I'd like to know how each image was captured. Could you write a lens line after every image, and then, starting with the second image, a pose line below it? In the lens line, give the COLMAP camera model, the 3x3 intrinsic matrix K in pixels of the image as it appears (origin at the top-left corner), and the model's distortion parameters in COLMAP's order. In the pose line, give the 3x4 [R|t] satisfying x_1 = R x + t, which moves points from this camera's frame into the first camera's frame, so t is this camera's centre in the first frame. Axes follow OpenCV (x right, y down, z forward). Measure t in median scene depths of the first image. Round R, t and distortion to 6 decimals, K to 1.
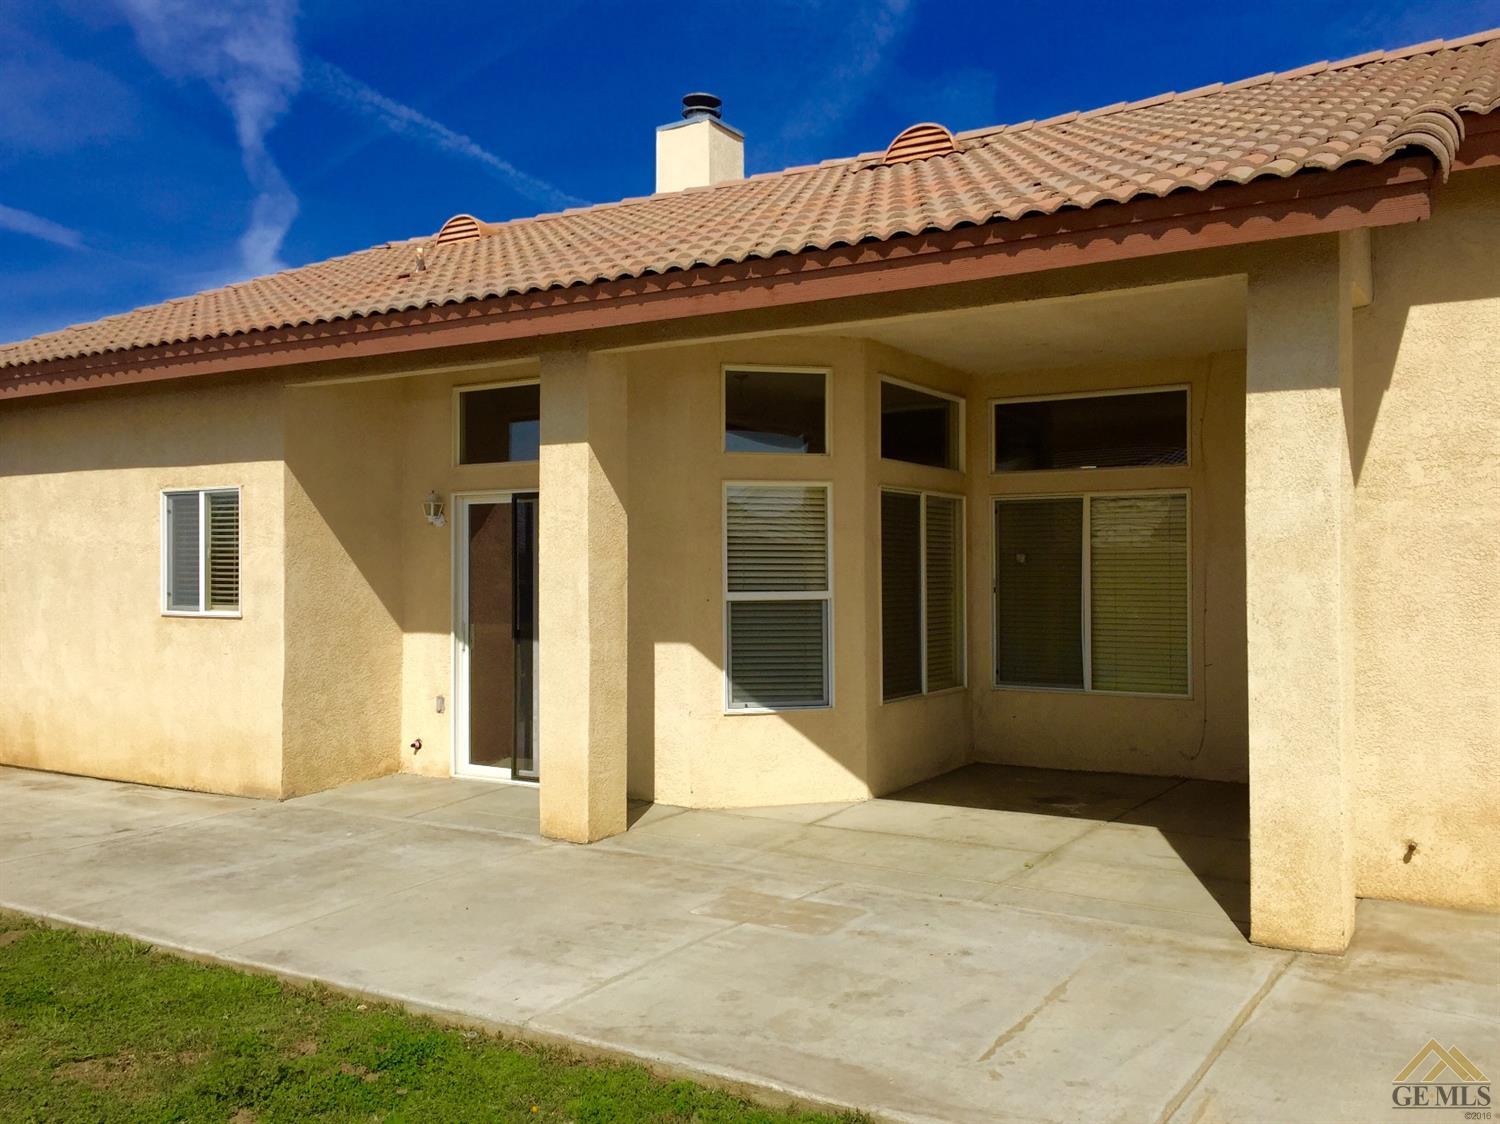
lens RADIAL K [[1290.4, 0, 748.5], [0, 1290.4, 562.1], [0, 0, 1]] dist [0.060496, -0.065309]
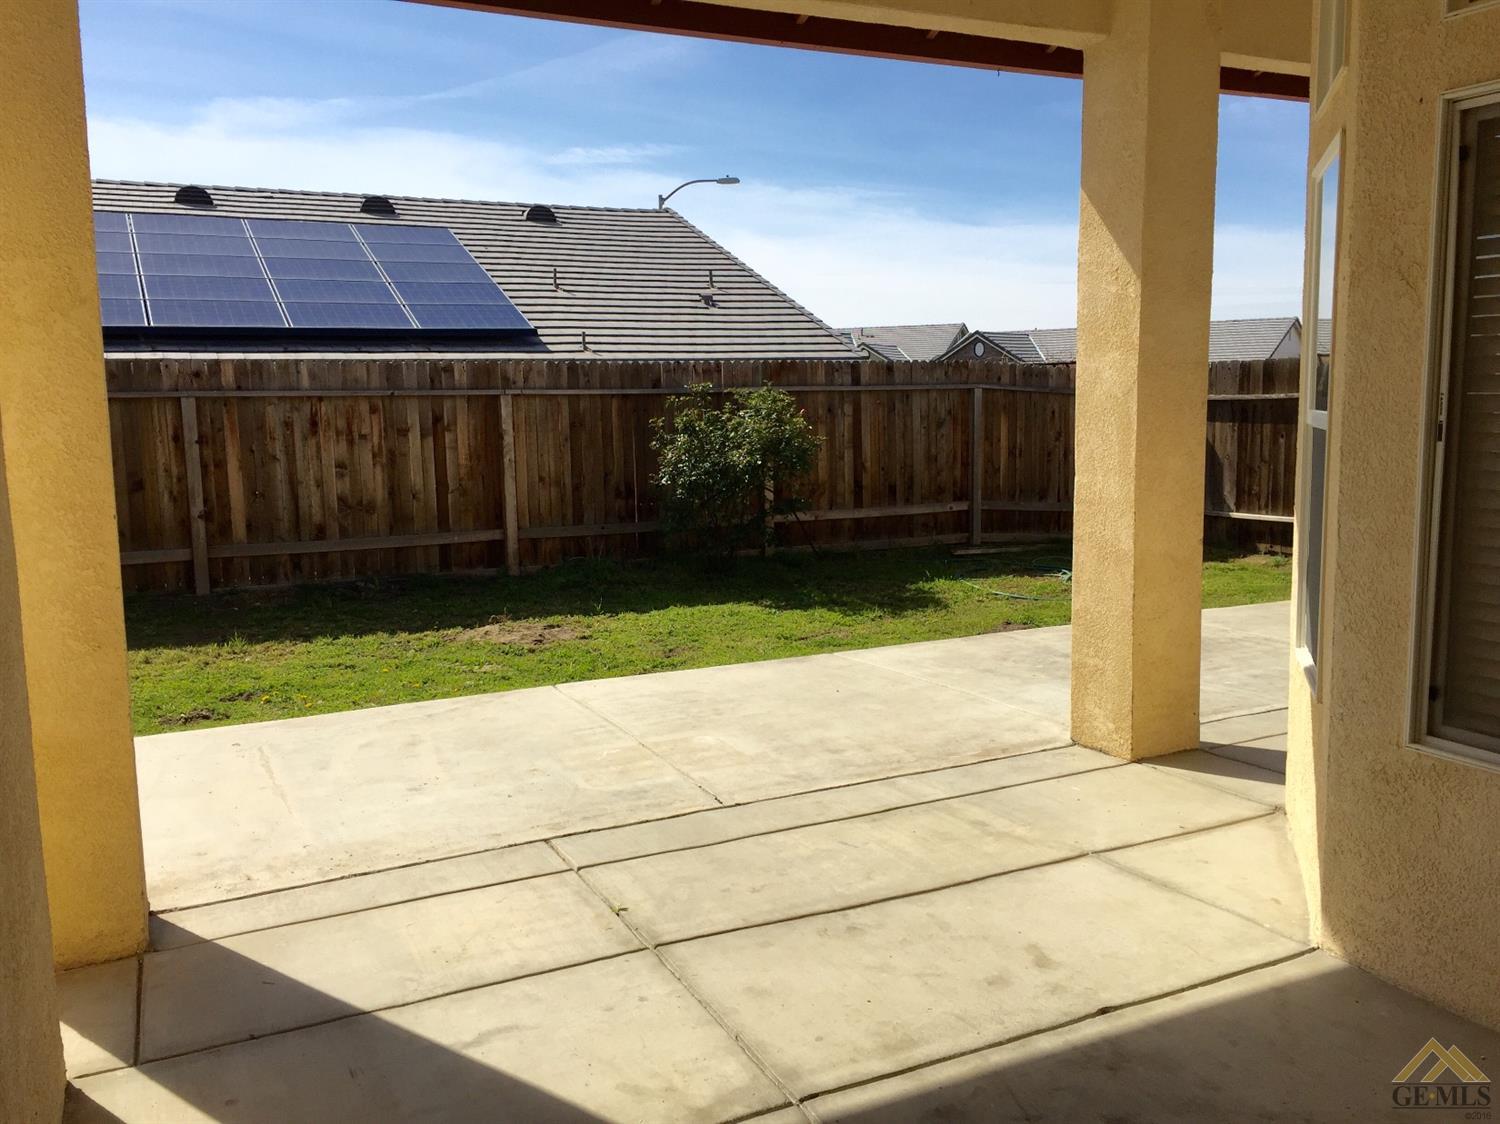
lens RADIAL K [[1290.4, 0, 749.1], [0, 1290.4, 561.2], [0, 0, 1]] dist [0.060496, -0.065309]
pose [[-0.532349, 0.121429, -0.837771, 0.803519], [0.021008, 0.991249, 0.130325, 0.017228], [0.846264, 0.051778, -0.530241, 1.684839]]
